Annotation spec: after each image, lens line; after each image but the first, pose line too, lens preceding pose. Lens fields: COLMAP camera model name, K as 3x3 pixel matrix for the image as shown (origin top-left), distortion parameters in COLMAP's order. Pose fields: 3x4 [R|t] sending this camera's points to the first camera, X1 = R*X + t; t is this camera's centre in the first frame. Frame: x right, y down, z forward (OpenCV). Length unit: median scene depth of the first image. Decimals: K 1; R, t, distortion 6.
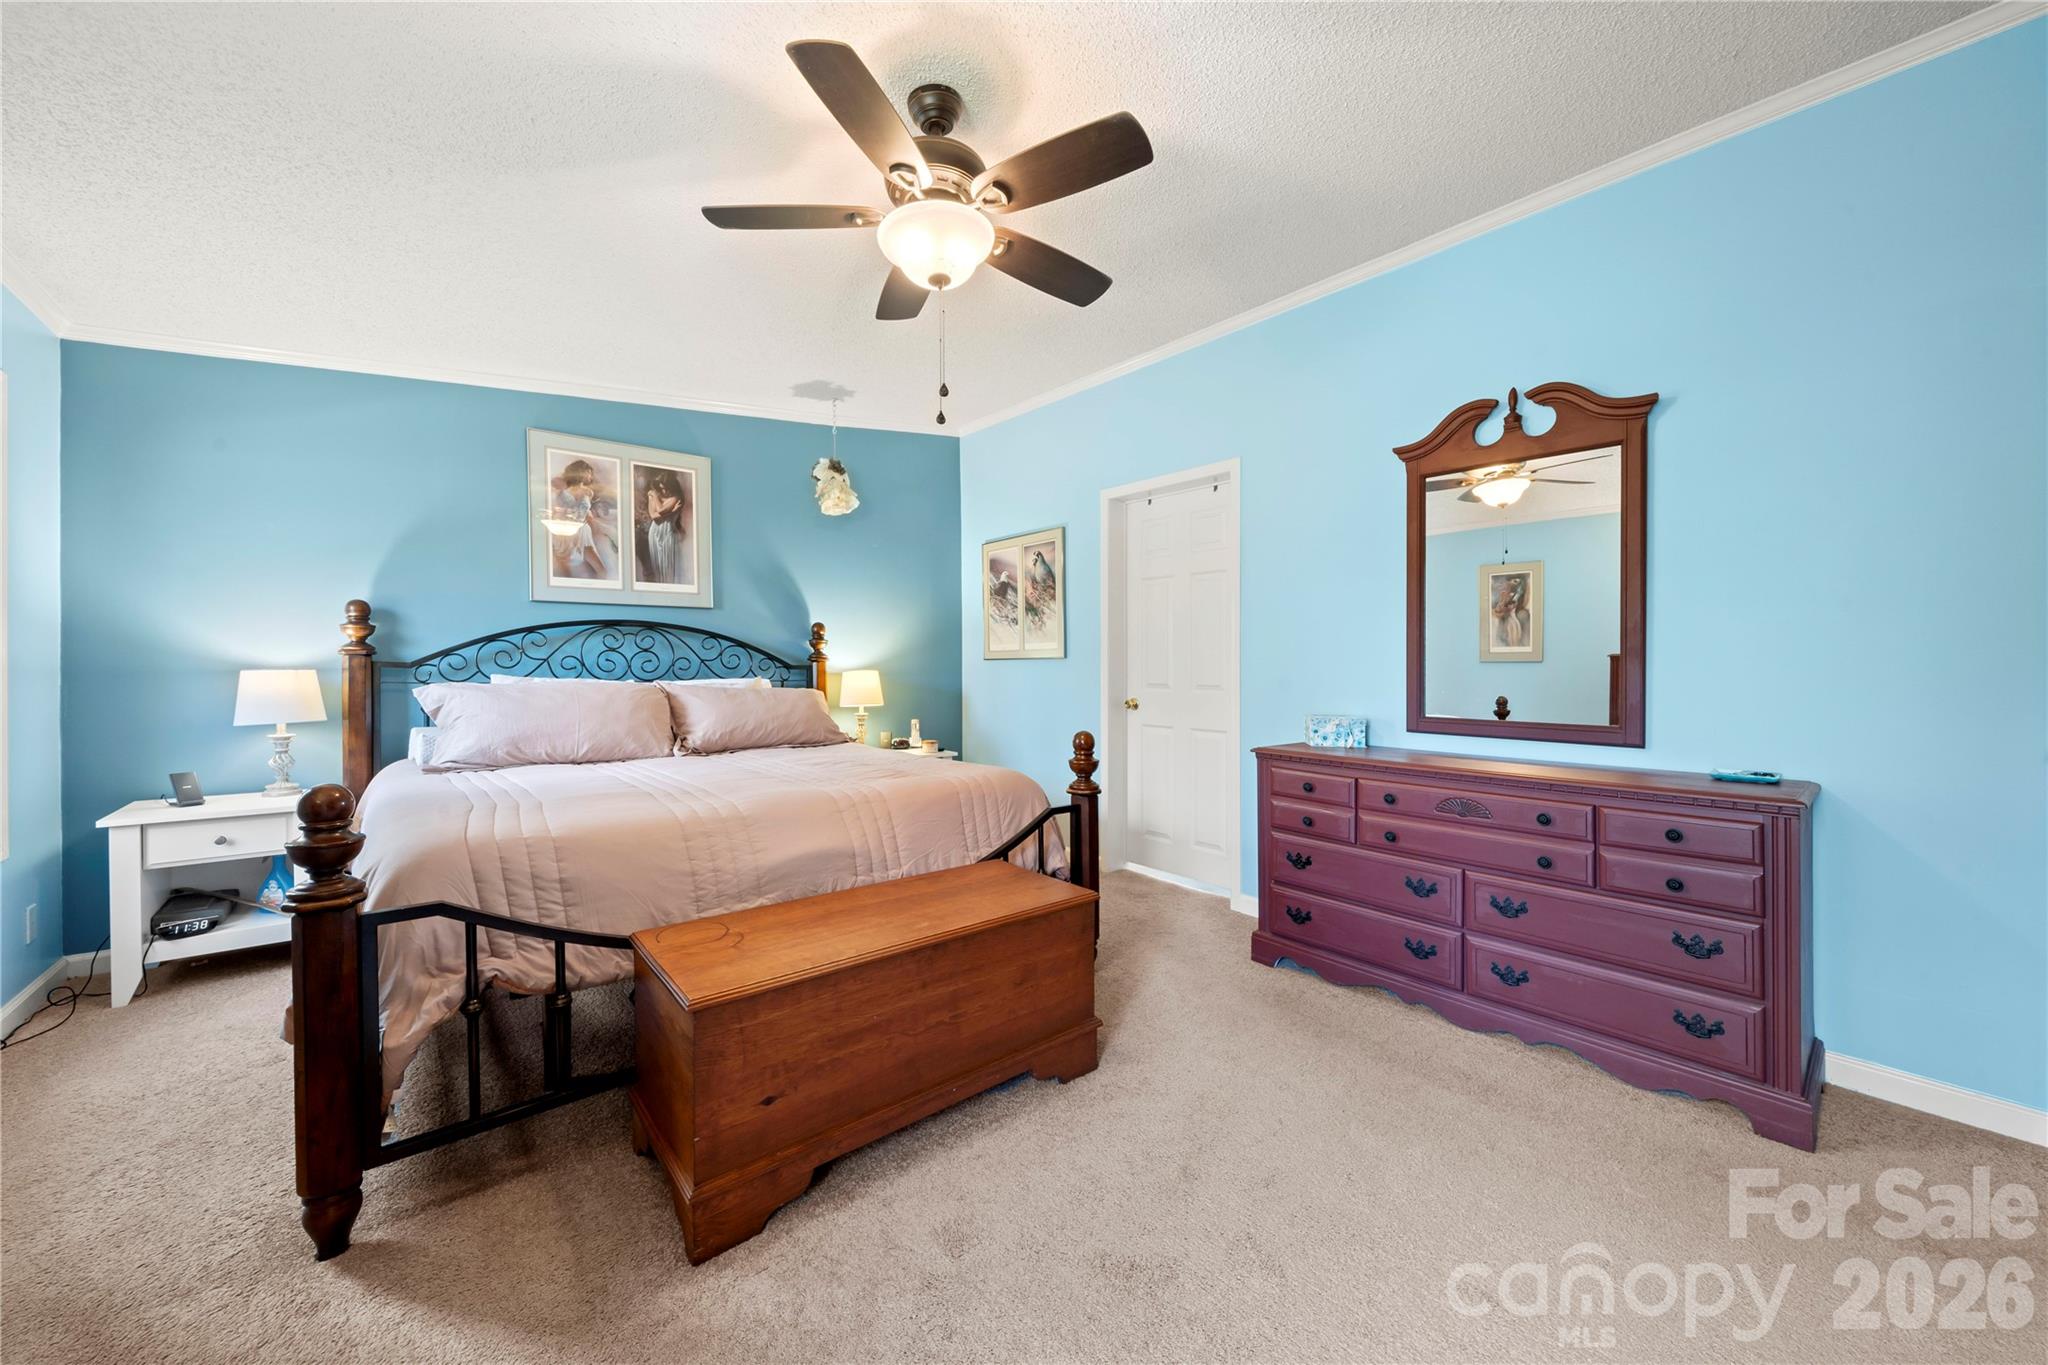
lens RADIAL K [[769.5, 0, 1021.5], [0, 769.5, 673.2], [0, 0, 1]] dist [-0.001314, -0.001116]
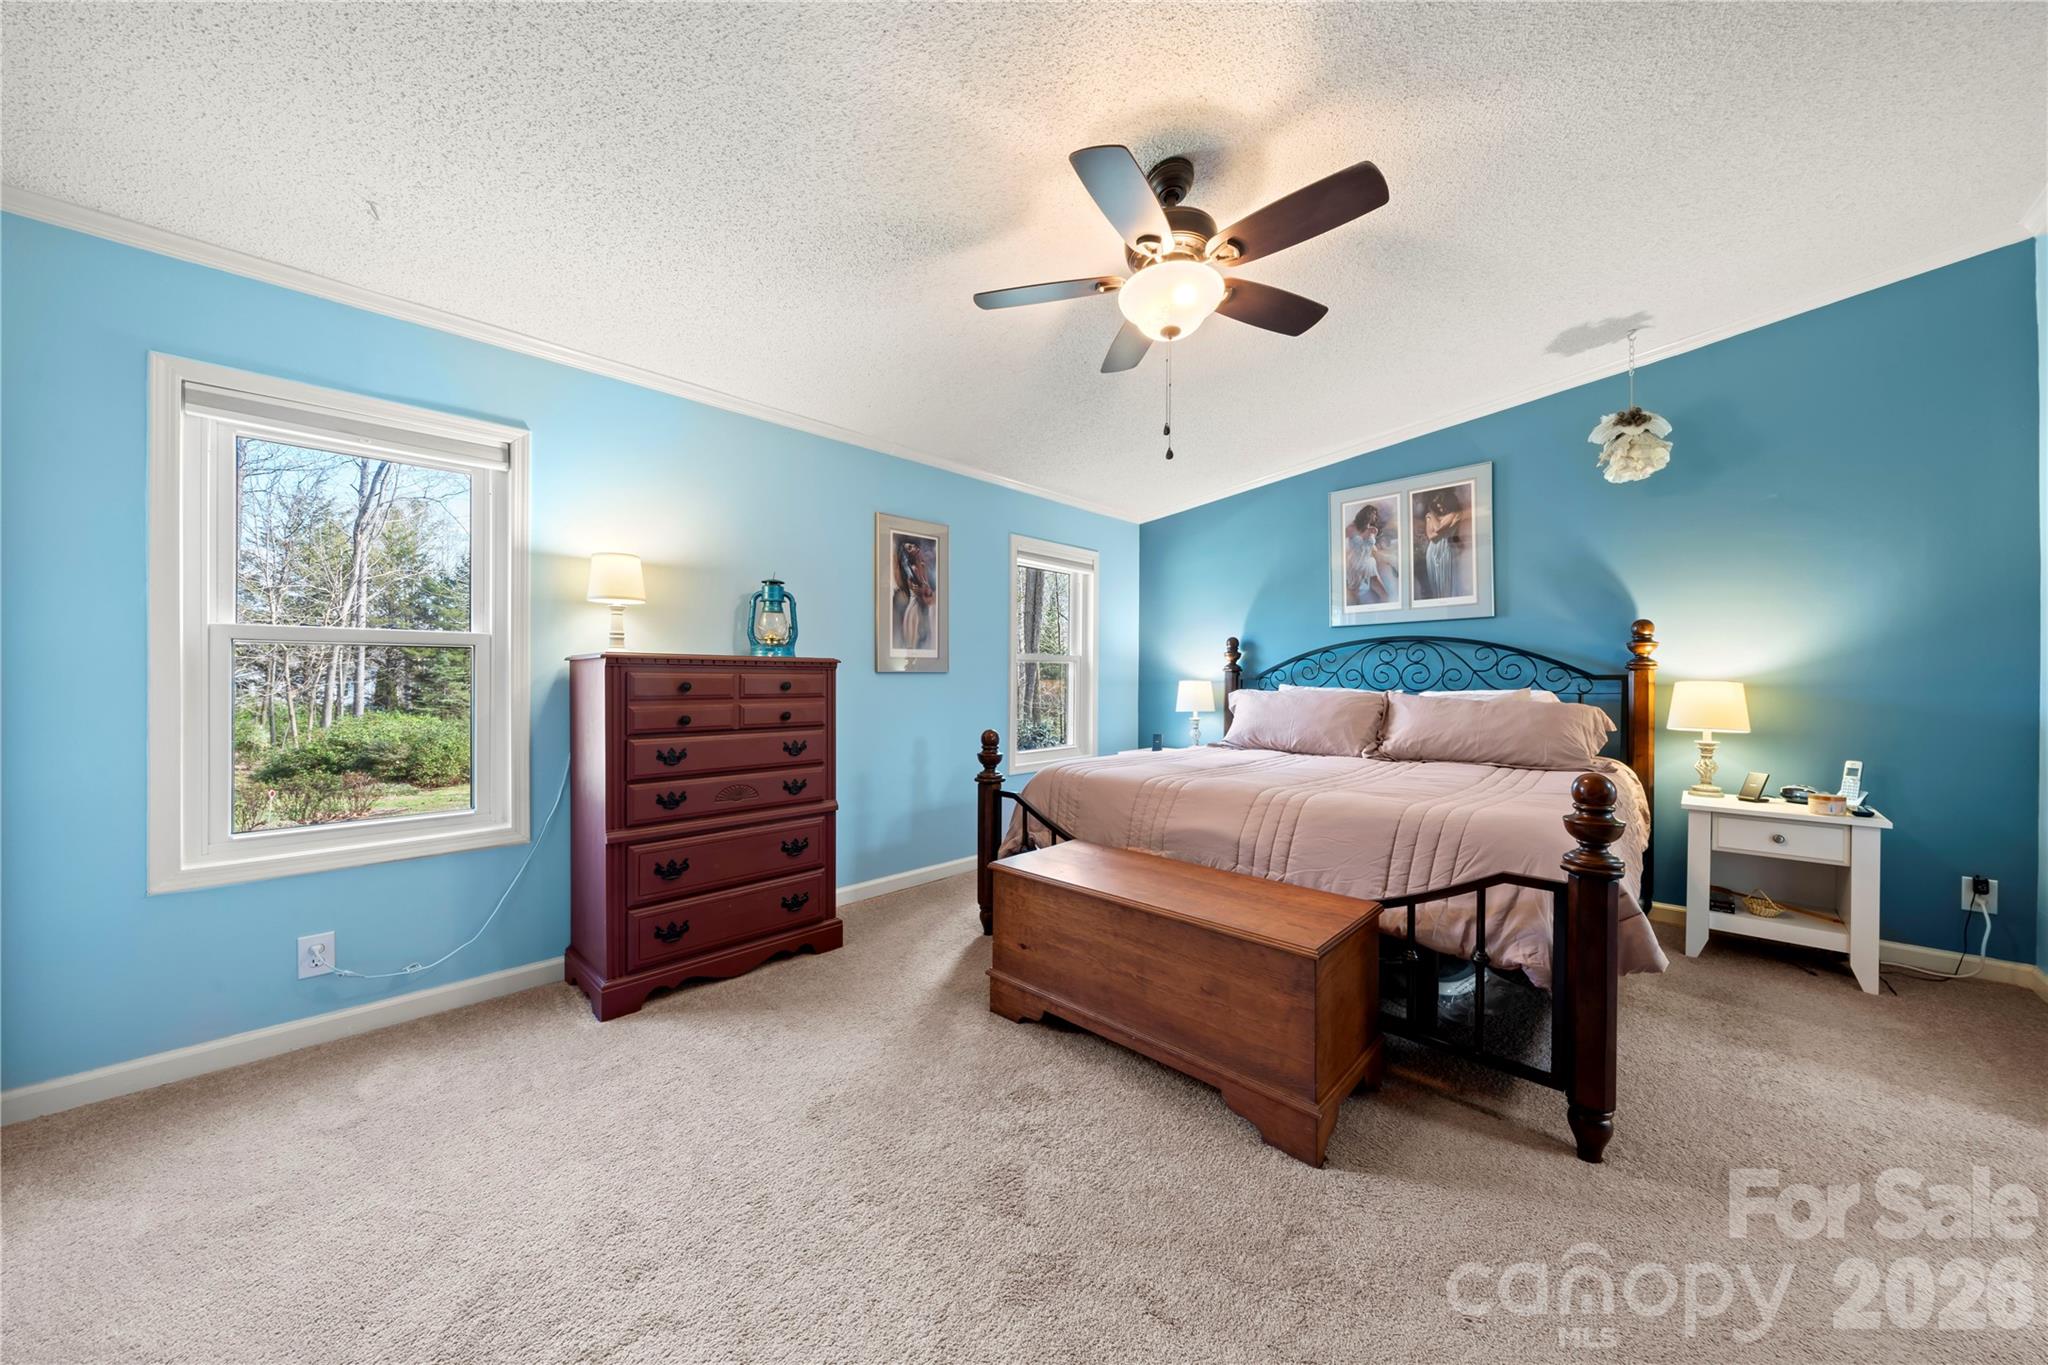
lens RADIAL K [[715.2, 0, 1011.7], [0, 715.2, 688.8], [0, 0, 1]] dist [-0.002952, -0.000507]
pose [[0.061346, 0.008078, -0.998084, 0.438557], [-0.003704, 0.999962, 0.007866, 0.001065], [0.998110, 0.003214, 0.061374, 0.331999]]
